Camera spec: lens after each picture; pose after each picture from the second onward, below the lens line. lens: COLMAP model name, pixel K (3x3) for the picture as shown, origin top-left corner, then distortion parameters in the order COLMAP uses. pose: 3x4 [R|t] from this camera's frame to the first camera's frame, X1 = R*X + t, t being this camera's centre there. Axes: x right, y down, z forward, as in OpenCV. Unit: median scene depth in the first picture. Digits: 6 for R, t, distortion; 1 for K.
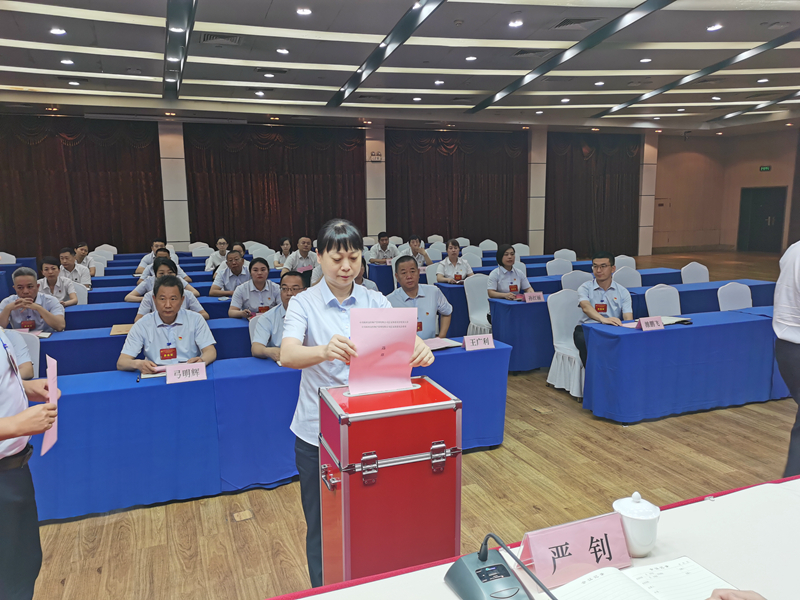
lens RADIAL K [[610.5, 0, 400.0], [0, 610.5, 300.0], [0, 0, 1]] dist [0.045957, -0.038550]
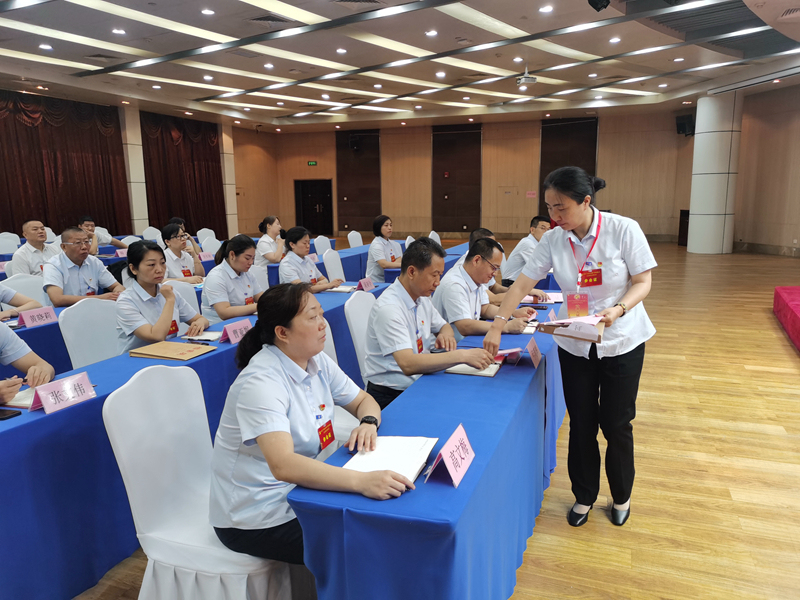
lens RADIAL K [[610.5, 0, 400.0], [0, 610.5, 300.0], [0, 0, 1]] dist [0.045957, -0.038550]
pose [[0.658967, -0.125307, 0.741661, -0.216795], [0.122966, 0.990707, 0.058129, -0.003327], [-0.742053, 0.052894, 0.668252, 0.126124]]
